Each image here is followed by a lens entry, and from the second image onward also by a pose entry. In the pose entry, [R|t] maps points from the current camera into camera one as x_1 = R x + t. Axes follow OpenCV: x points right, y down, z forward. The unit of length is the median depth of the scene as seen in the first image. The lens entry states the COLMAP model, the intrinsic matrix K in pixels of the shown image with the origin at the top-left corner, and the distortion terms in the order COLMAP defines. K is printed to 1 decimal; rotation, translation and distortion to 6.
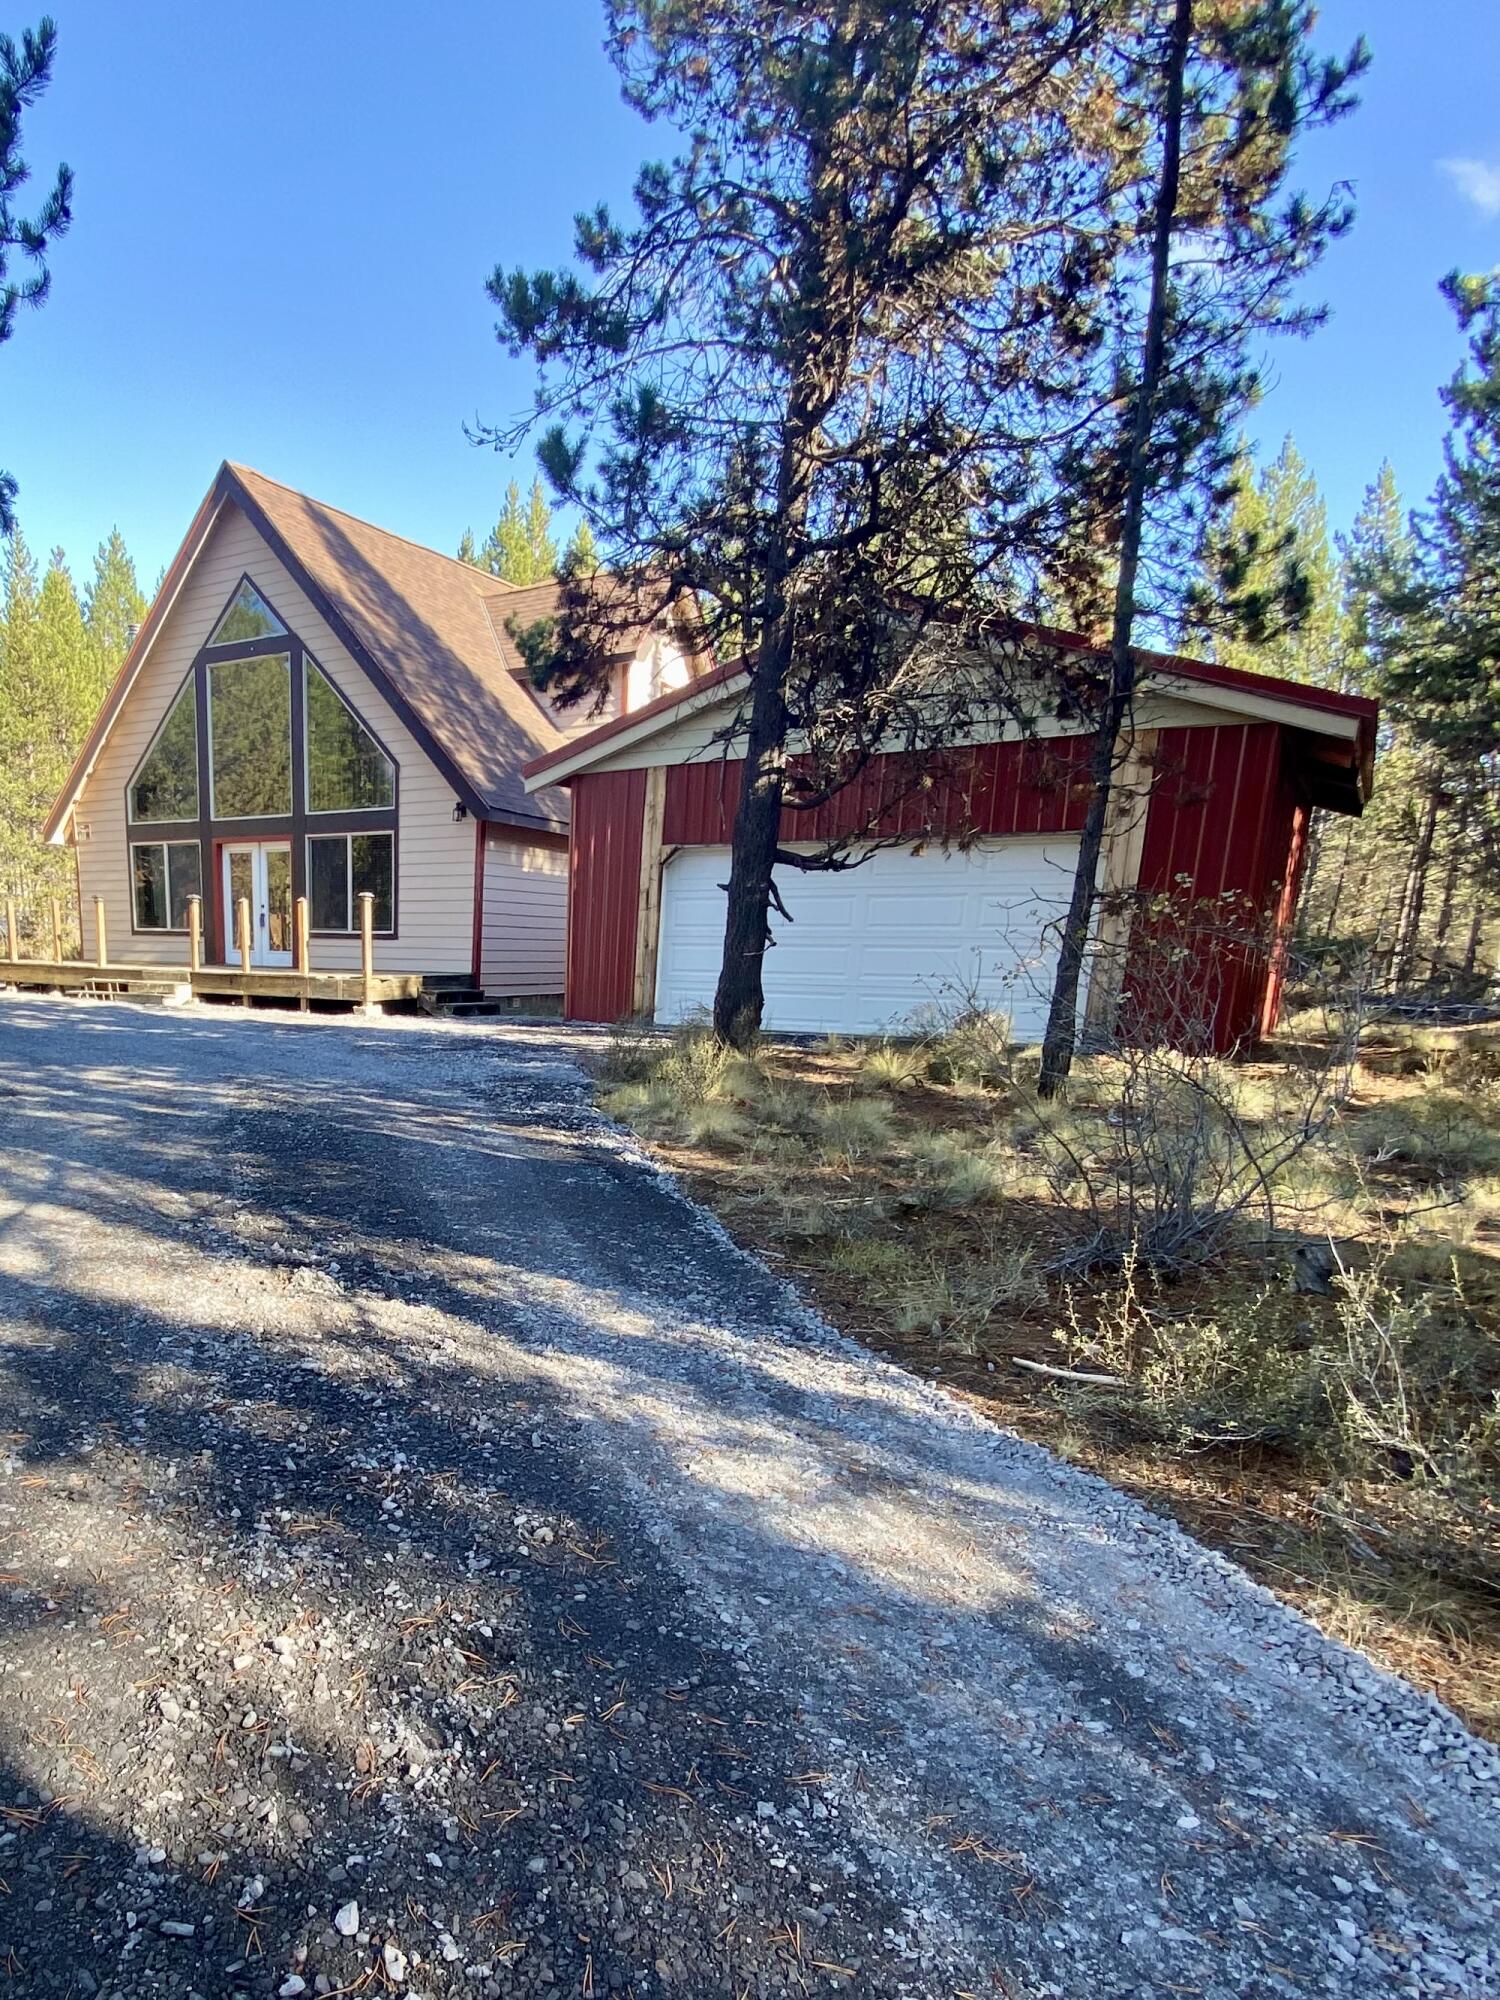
lens RADIAL K [[808.8, 0, 750.0], [0, 808.8, 1000.0], [0, 0, 1]] dist [-0.000833, -0.000150]
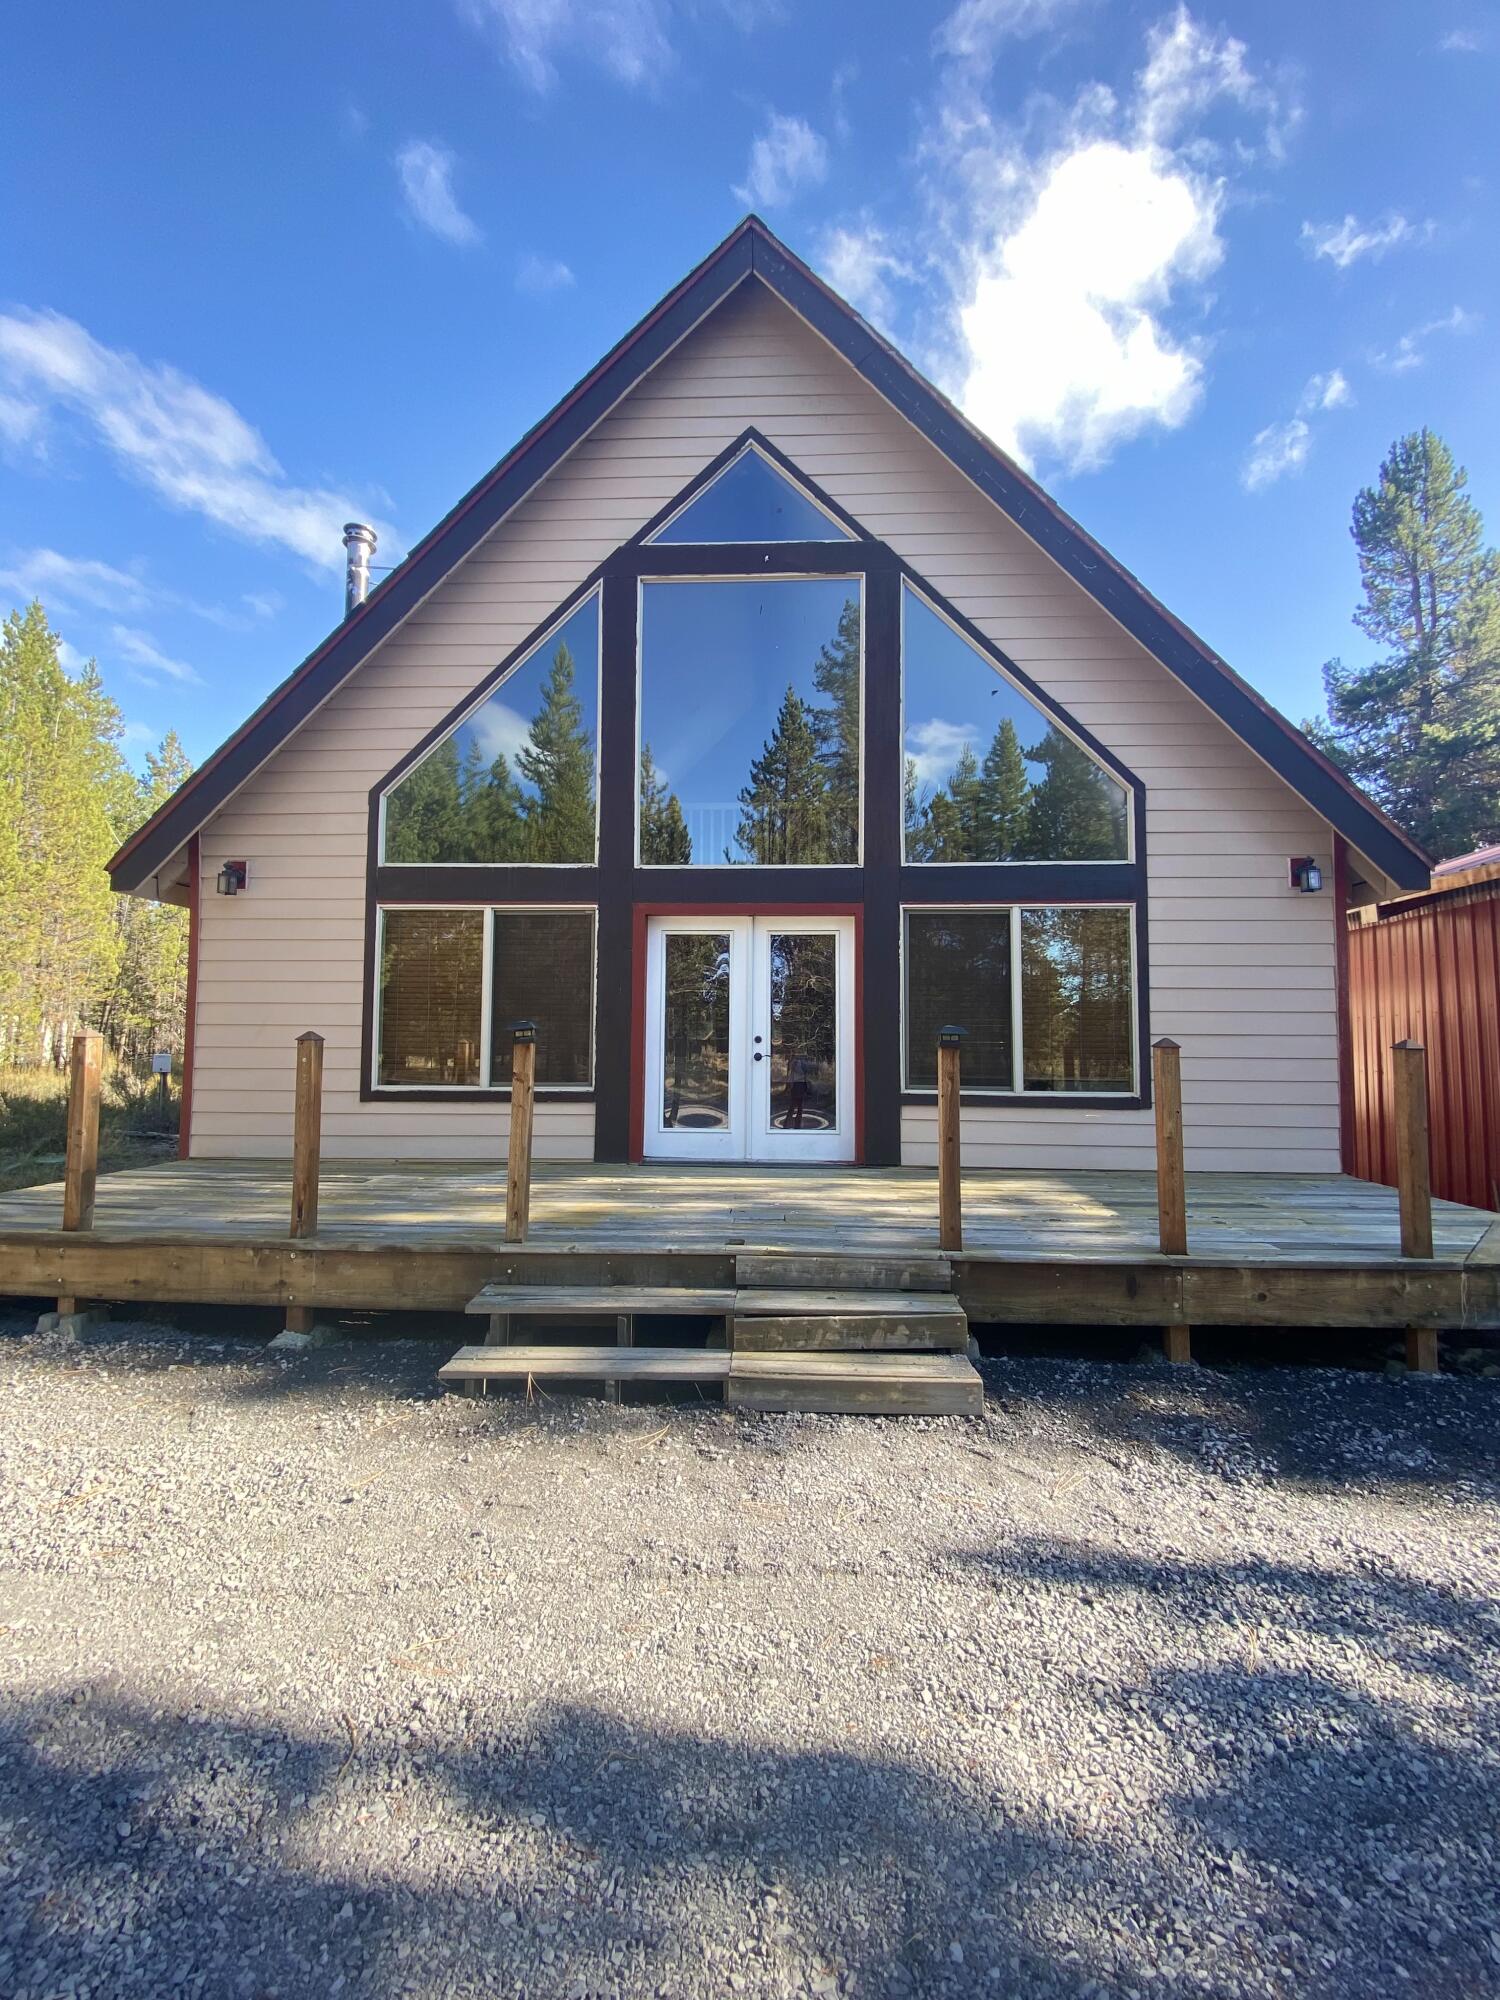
lens RADIAL K [[805.7, 0, 749.9], [0, 805.7, 1023.1], [0, 0, 1]] dist [-0.000279, -0.000042]
pose [[0.944331, 0.023129, 0.328183, -0.791257], [0.028031, 0.988242, -0.150304, -0.054742], [-0.327801, 0.151136, 0.932580, 0.556852]]
